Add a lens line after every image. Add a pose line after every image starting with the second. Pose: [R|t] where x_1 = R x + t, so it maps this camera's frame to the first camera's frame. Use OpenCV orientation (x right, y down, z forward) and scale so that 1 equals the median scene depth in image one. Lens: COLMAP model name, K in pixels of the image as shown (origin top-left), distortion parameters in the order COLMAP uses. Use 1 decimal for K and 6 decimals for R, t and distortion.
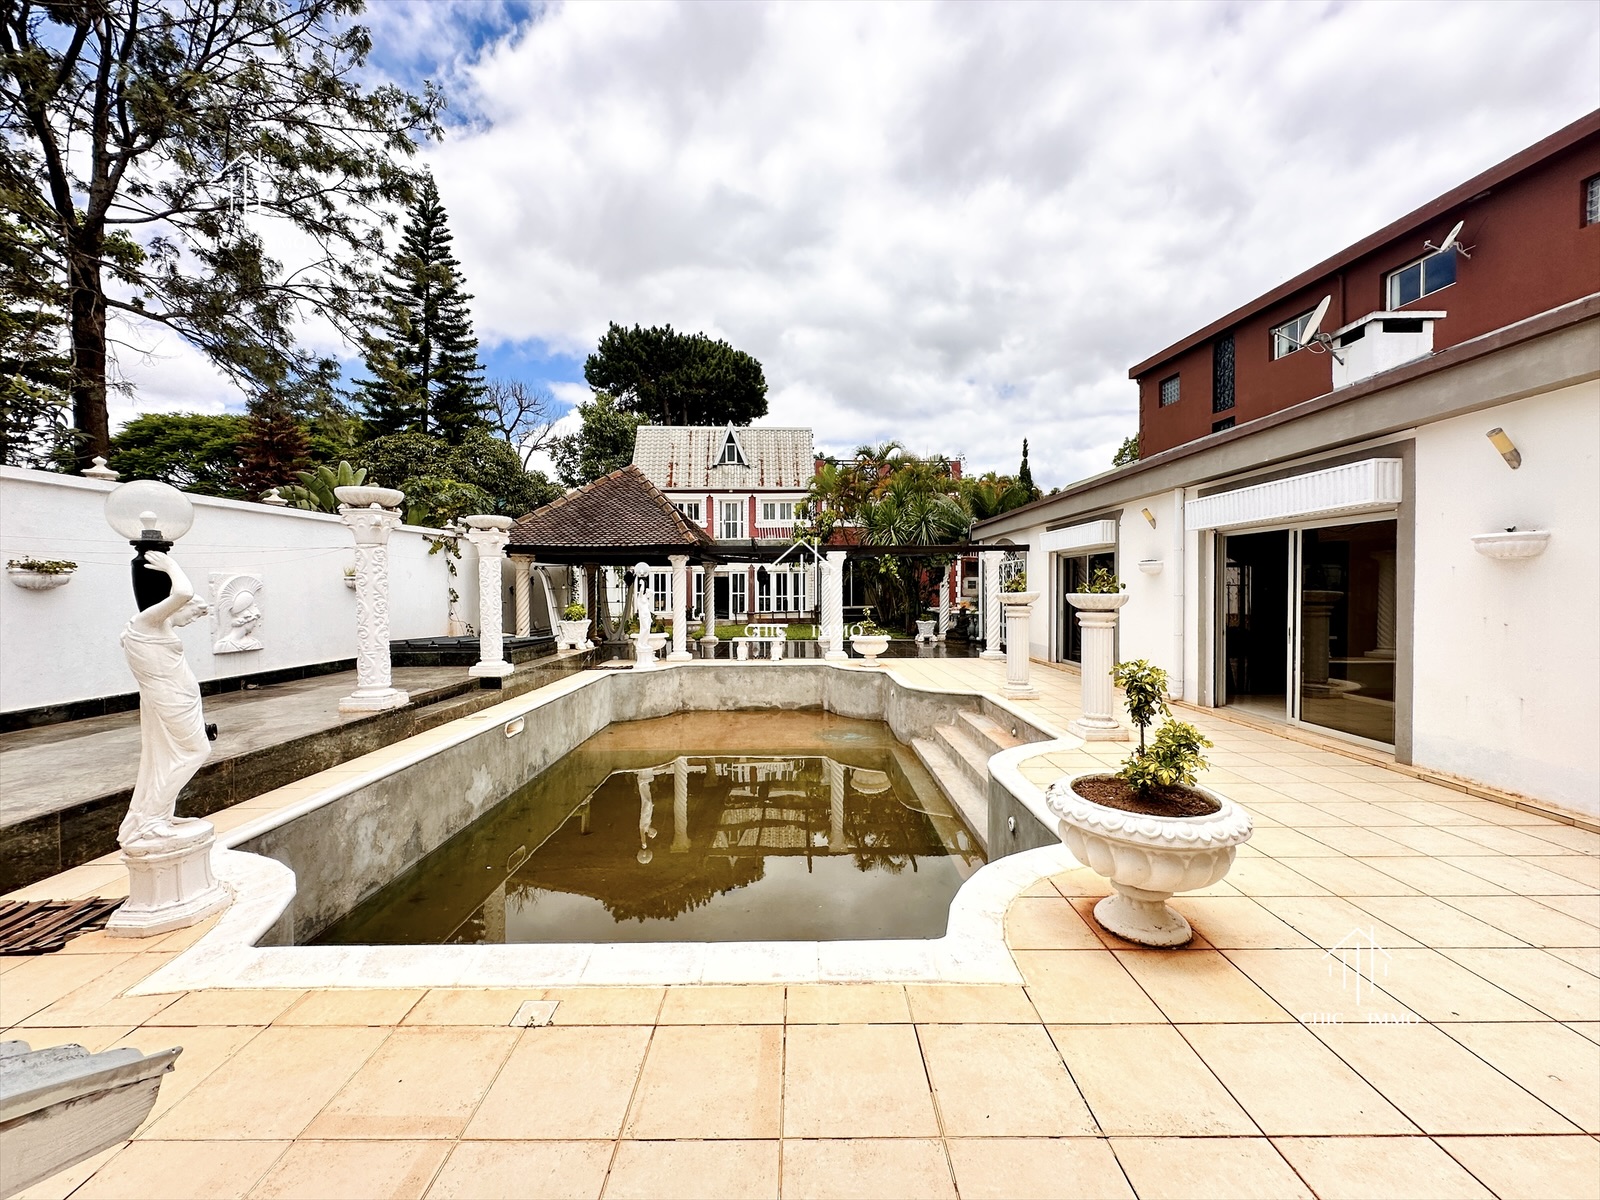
lens RADIAL K [[638.8, 0, 800.7], [0, 638.8, 594.5], [0, 0, 1]] dist [-0.001641, -0.000137]
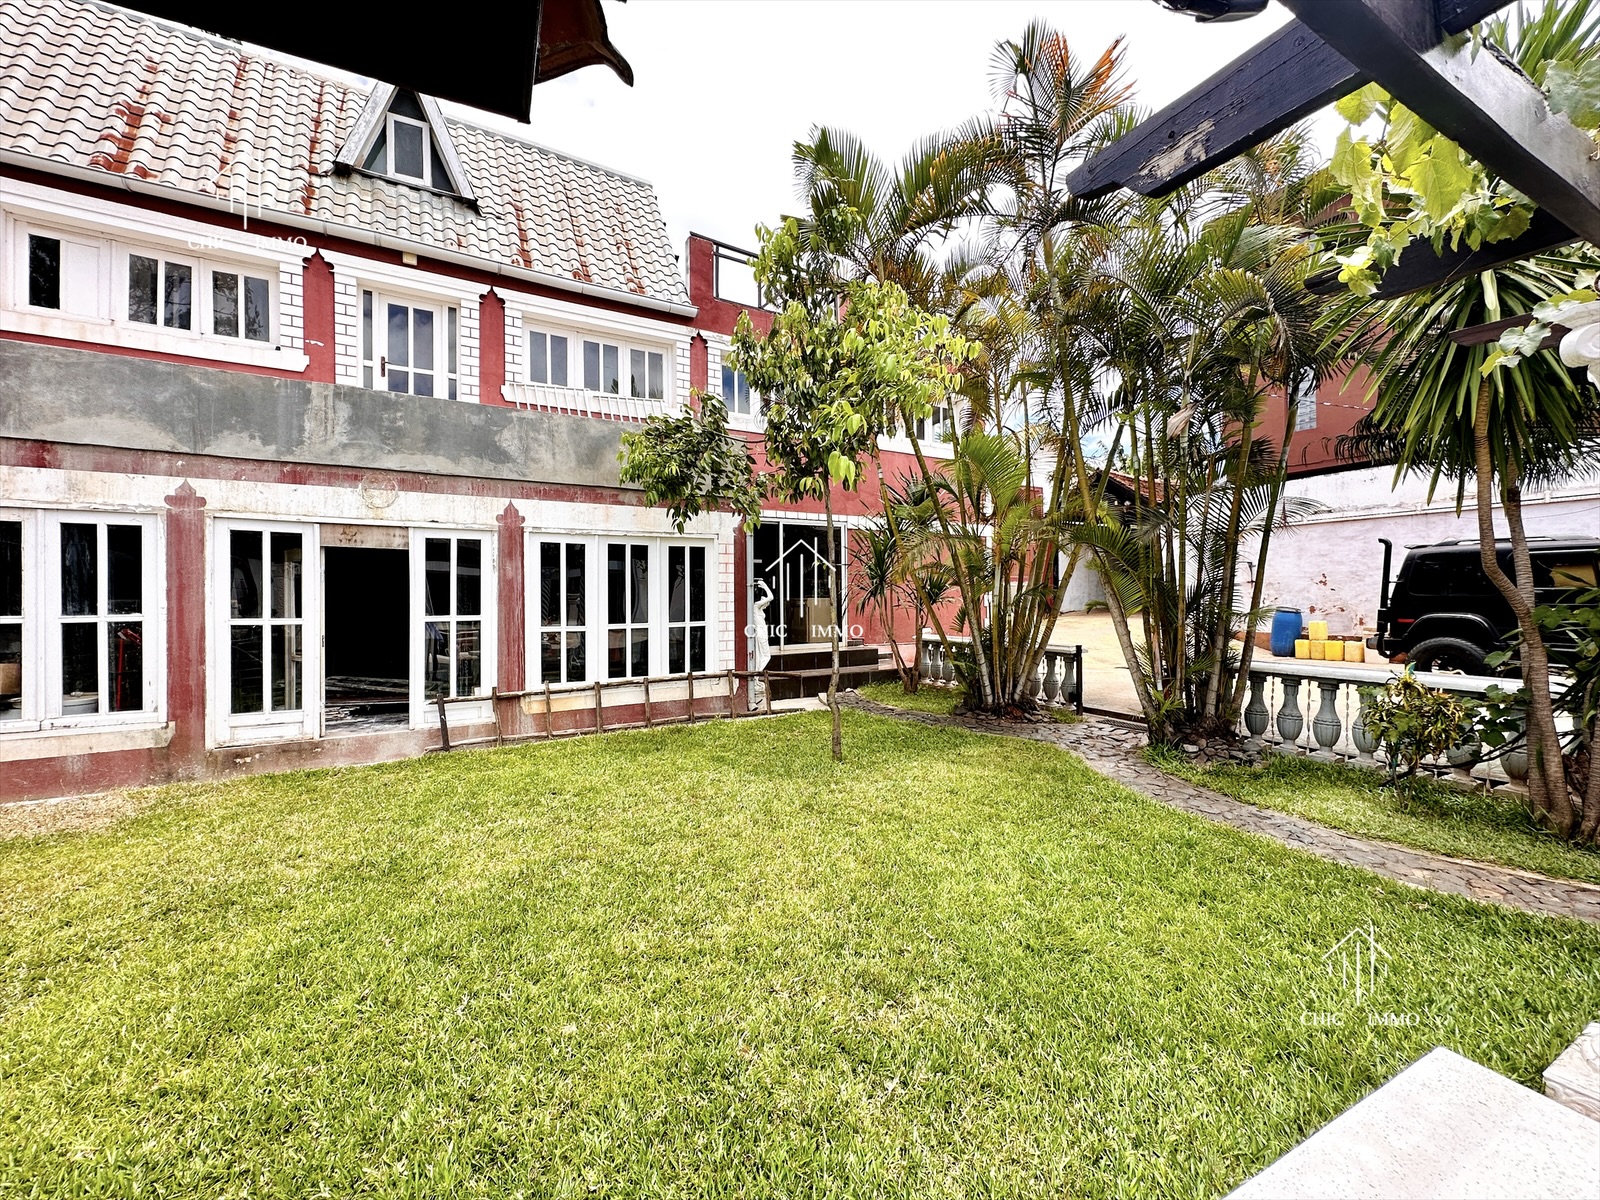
lens RADIAL K [[638.8, 0, 801.8], [0, 638.8, 600.6], [0, 0, 1]] dist [-0.001641, -0.000137]
pose [[0.890801, -0.003337, 0.454381, -0.154145], [0.007575, 0.999943, -0.007508, -0.010317], [-0.454330, 0.010130, 0.890776, 1.238006]]
